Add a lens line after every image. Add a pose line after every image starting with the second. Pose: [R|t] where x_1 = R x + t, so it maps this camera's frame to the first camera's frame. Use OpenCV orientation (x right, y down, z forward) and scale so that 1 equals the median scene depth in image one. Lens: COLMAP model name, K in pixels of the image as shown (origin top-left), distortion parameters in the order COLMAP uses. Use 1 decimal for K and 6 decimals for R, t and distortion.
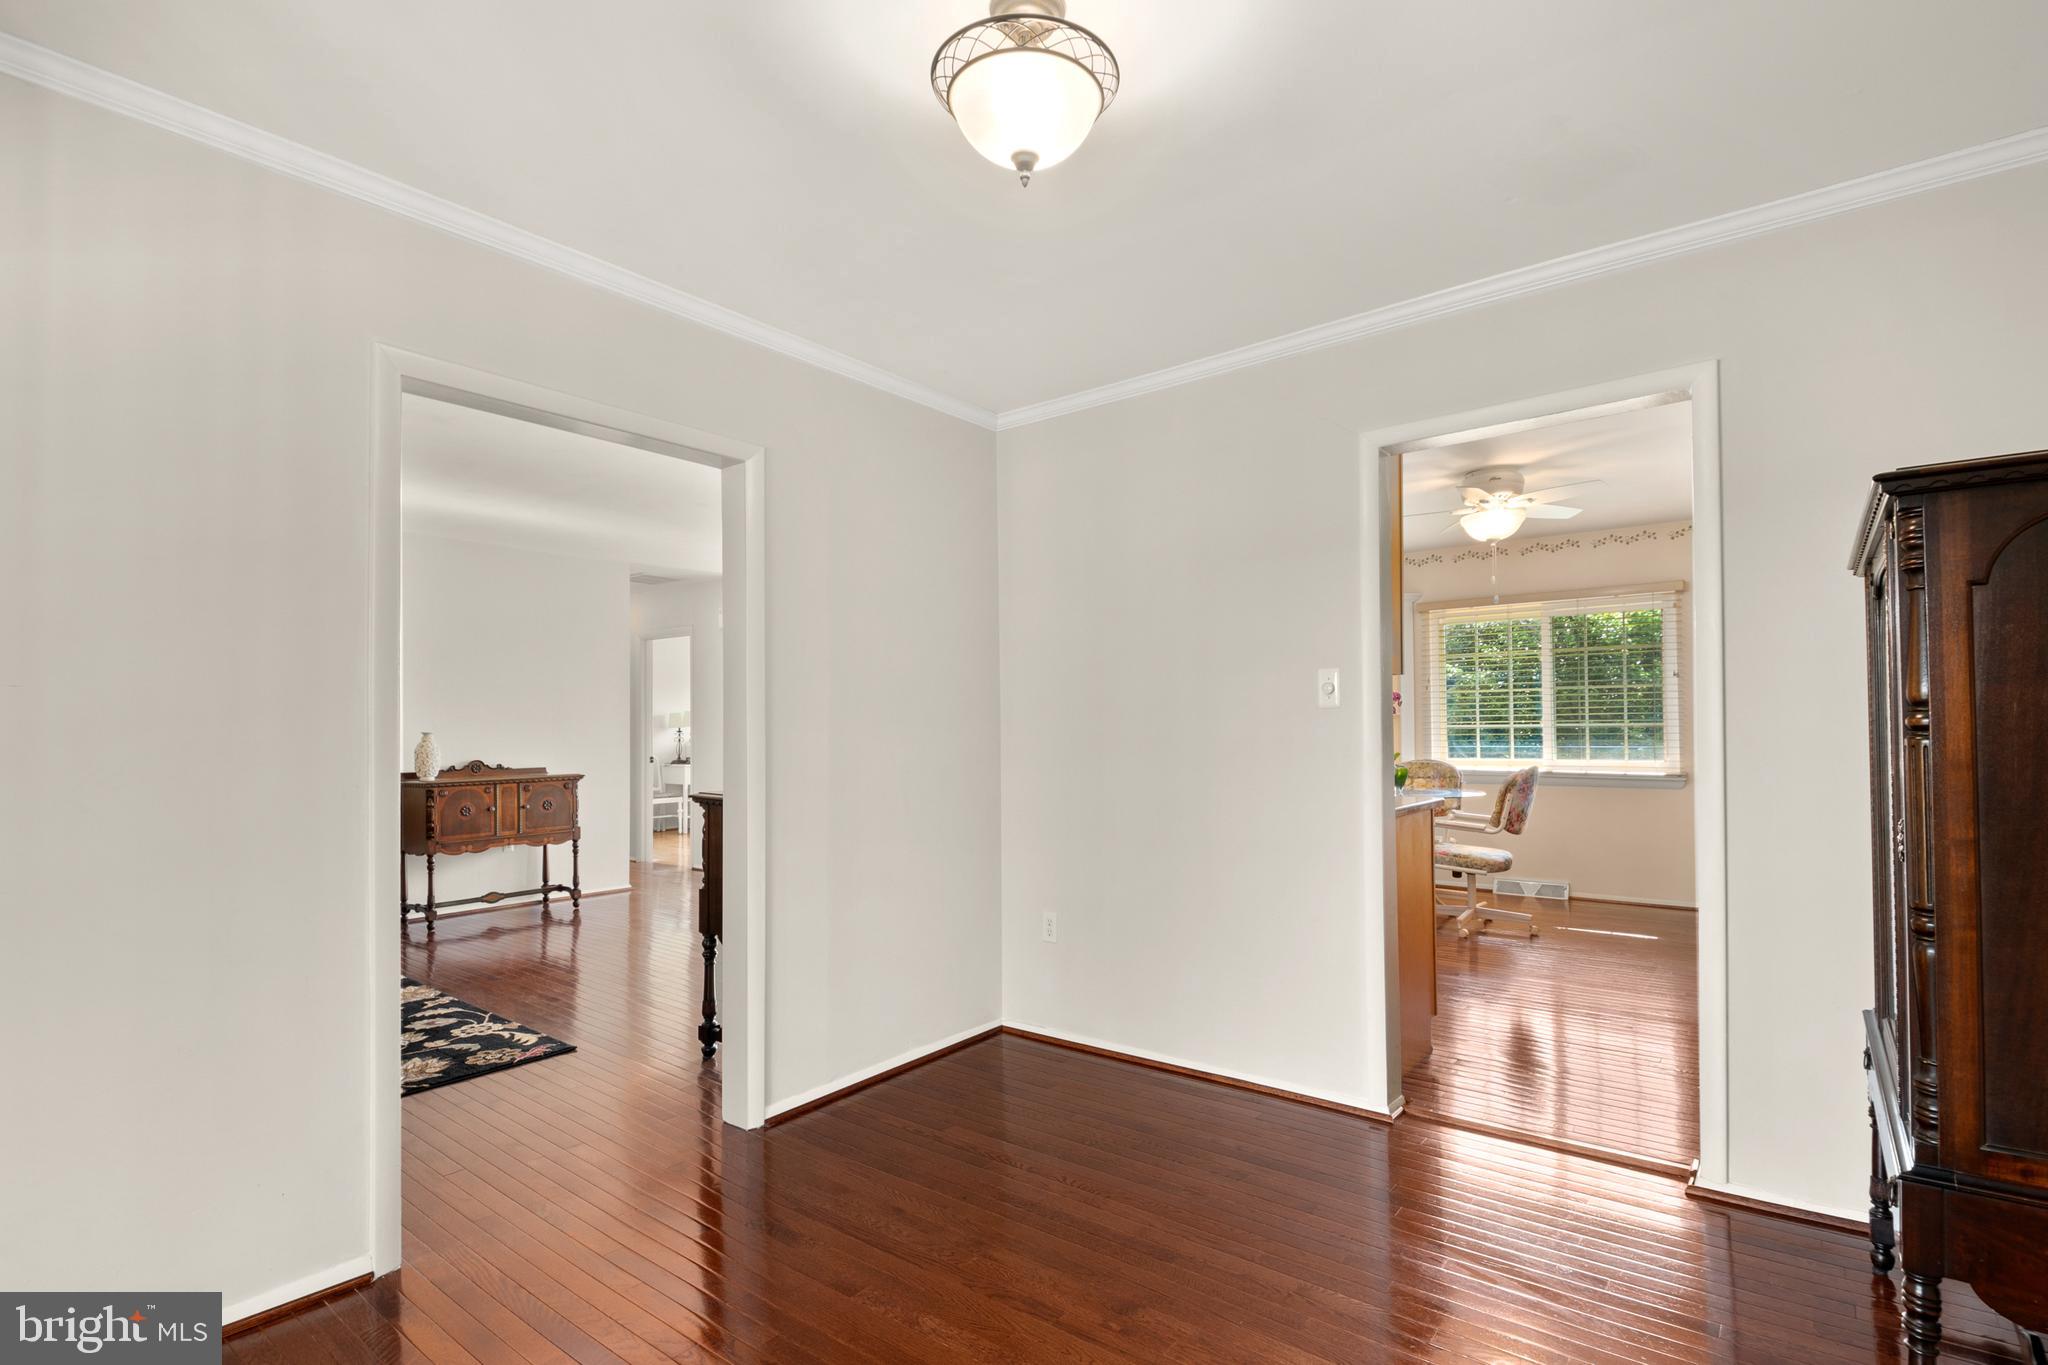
lens RADIAL K [[981.4, 0, 1019.6], [0, 981.4, 703.5], [0, 0, 1]] dist [0.010809, -0.000542]
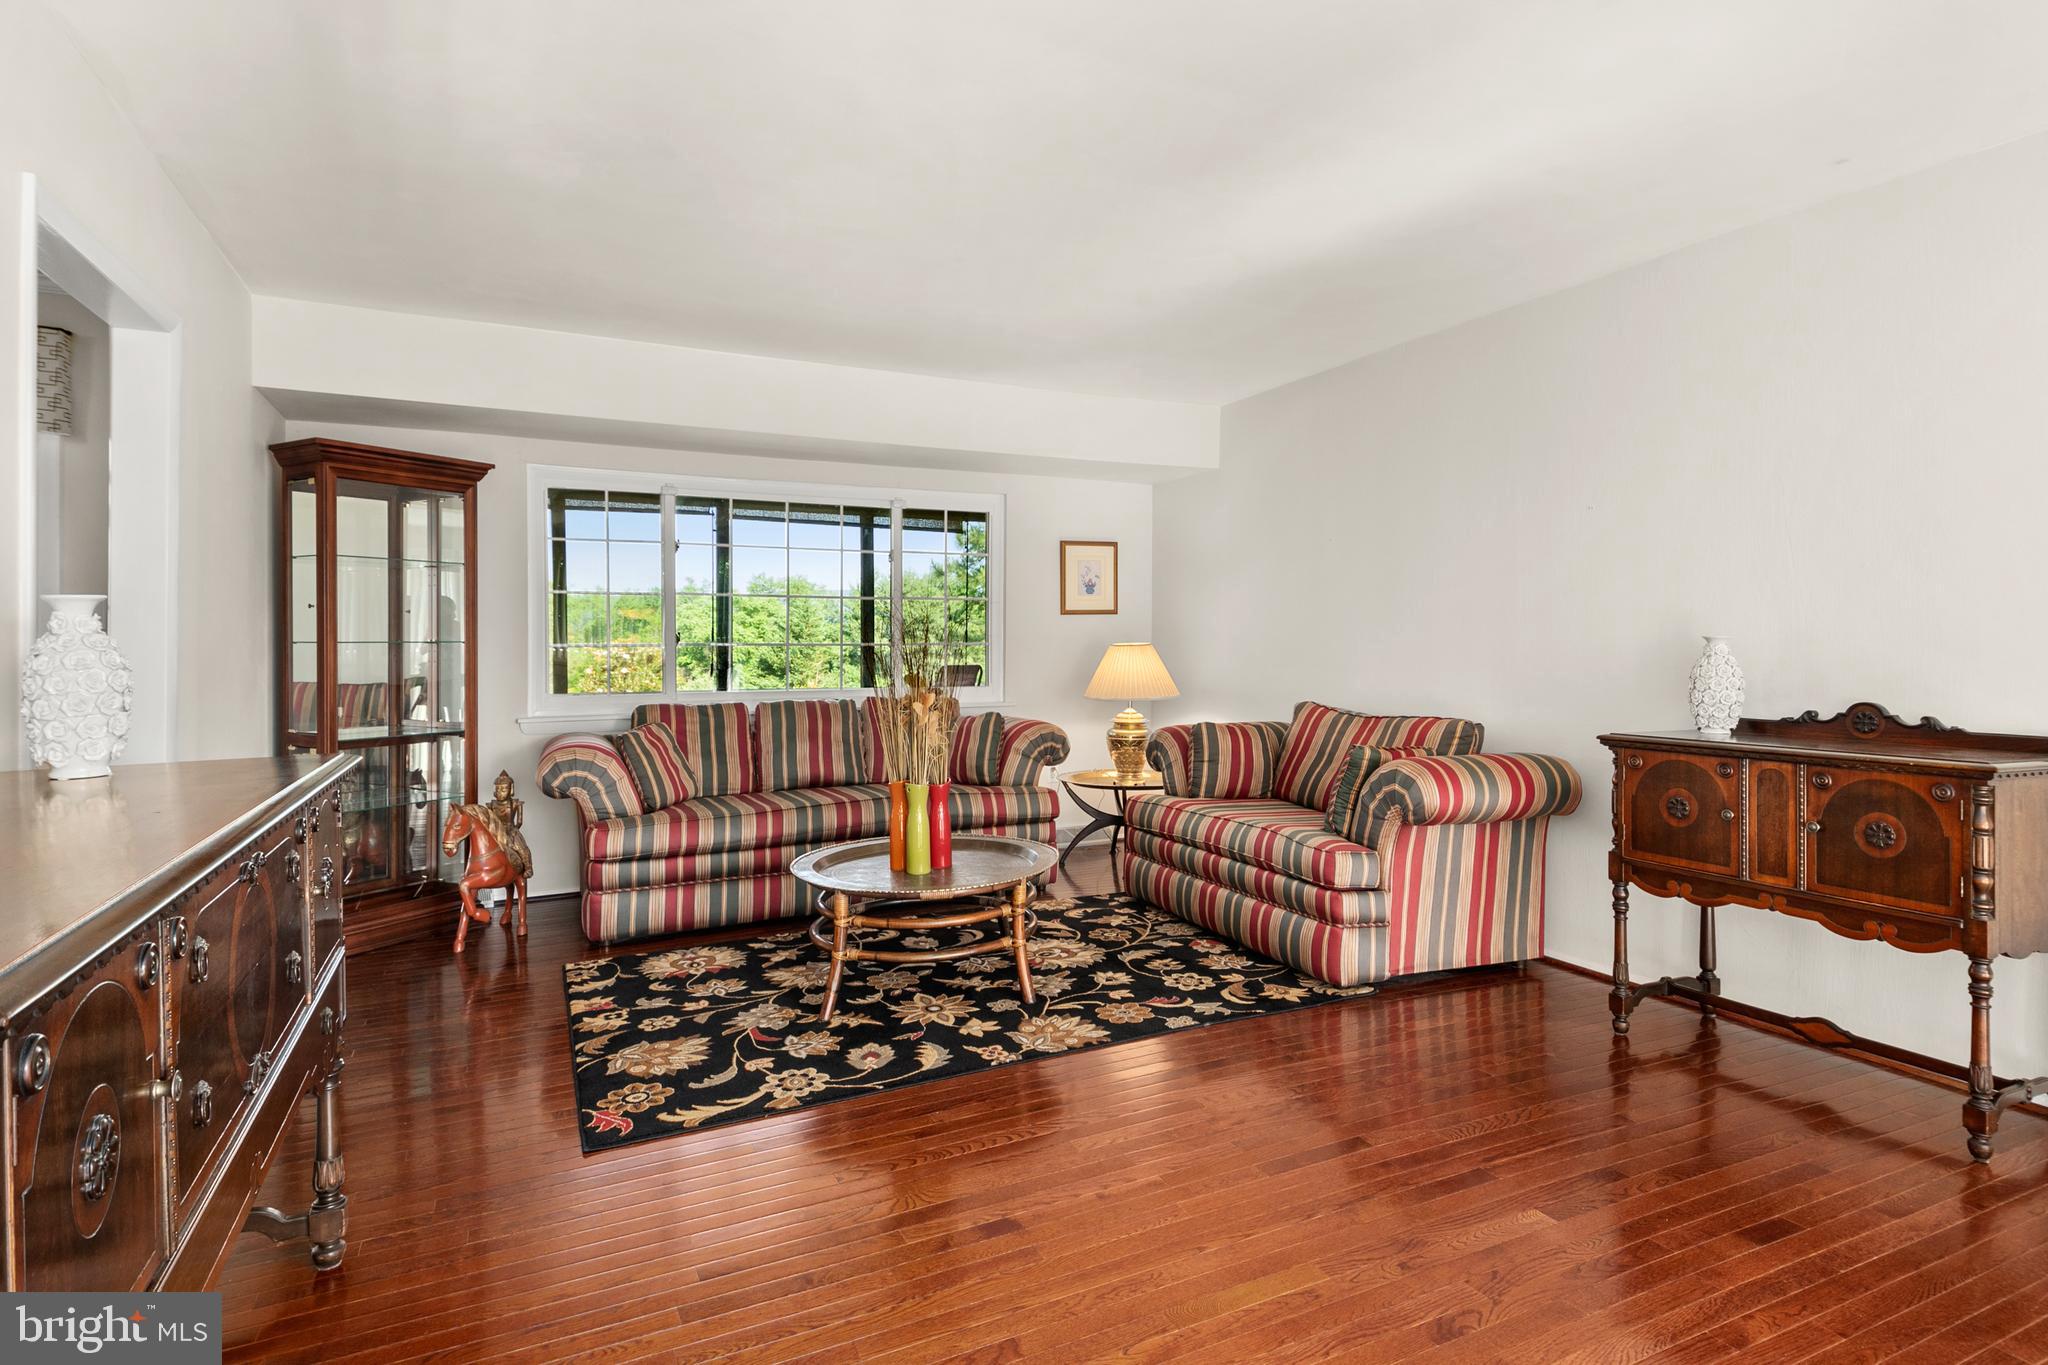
lens RADIAL K [[1026.6, 0, 1022.0], [0, 1026.6, 659.7], [0, 0, 1]] dist [0.028908, -0.000084]
pose [[-0.428946, 0.008728, -0.903288, 0.012125], [0.025621, 0.999669, -0.002507, 0.050378], [0.902967, -0.024218, -0.429028, 1.435737]]
